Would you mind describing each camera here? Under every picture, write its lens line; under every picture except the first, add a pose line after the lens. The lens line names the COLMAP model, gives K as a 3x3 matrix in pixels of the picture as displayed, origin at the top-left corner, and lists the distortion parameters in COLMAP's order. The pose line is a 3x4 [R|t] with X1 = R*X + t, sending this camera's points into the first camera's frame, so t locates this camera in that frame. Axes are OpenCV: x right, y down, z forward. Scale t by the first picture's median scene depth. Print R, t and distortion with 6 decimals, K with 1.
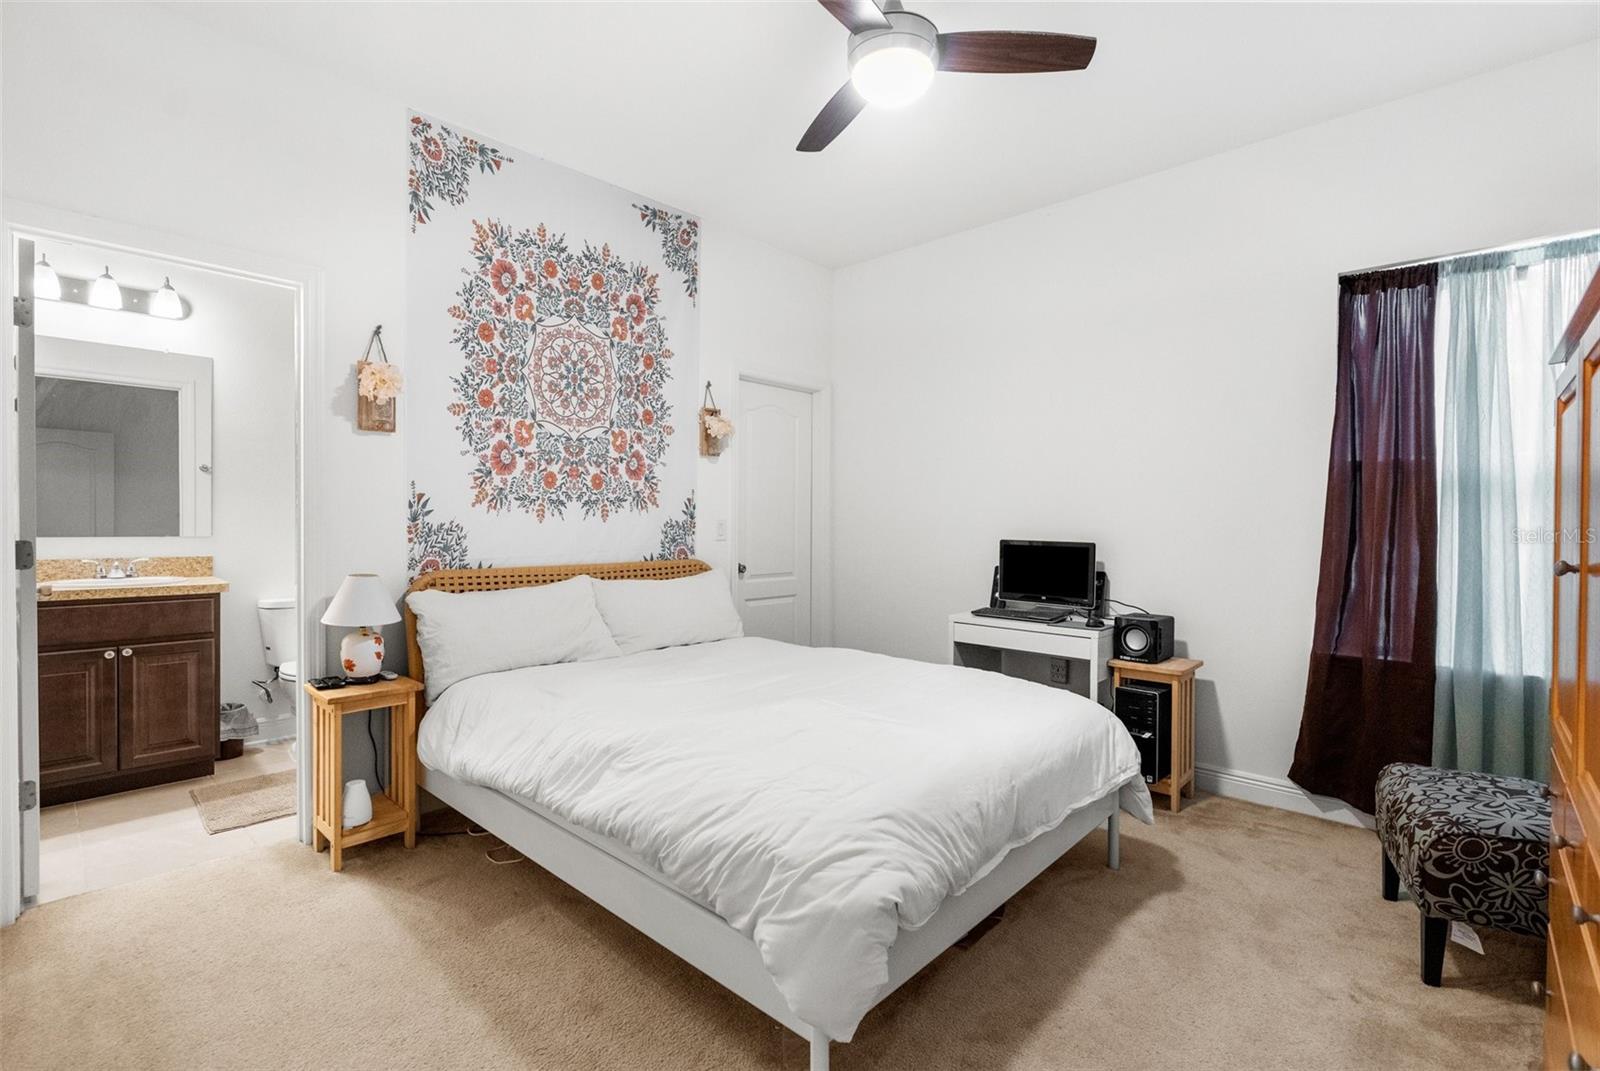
lens RADIAL K [[724.3, 0, 803.8], [0, 724.3, 543.1], [0, 0, 1]] dist [-0.002870, 0.000130]
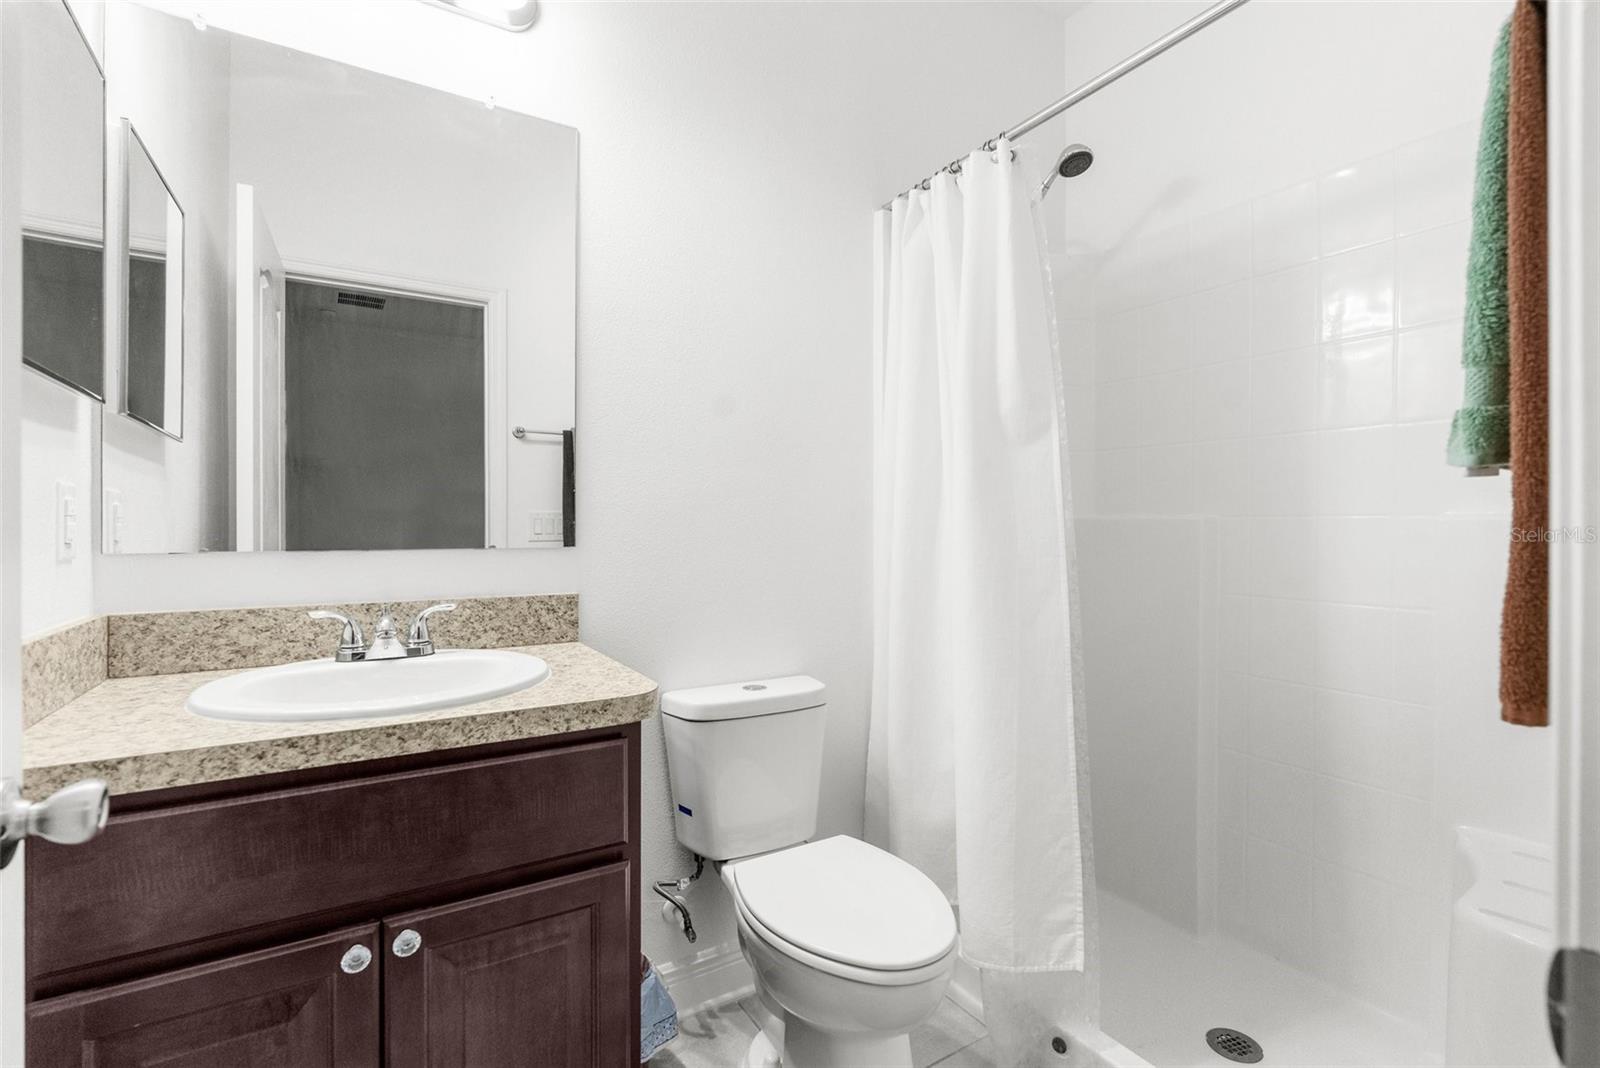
lens RADIAL K [[737.7, 0, 805.3], [0, 737.7, 539.1], [0, 0, 1]] dist [-0.001871, 0.000018]
pose [[0.964714, -0.006950, -0.263208, -0.658225], [0.003384, 0.999896, -0.013999, -0.008754], [0.263278, 0.012614, 0.964638, 0.706640]]
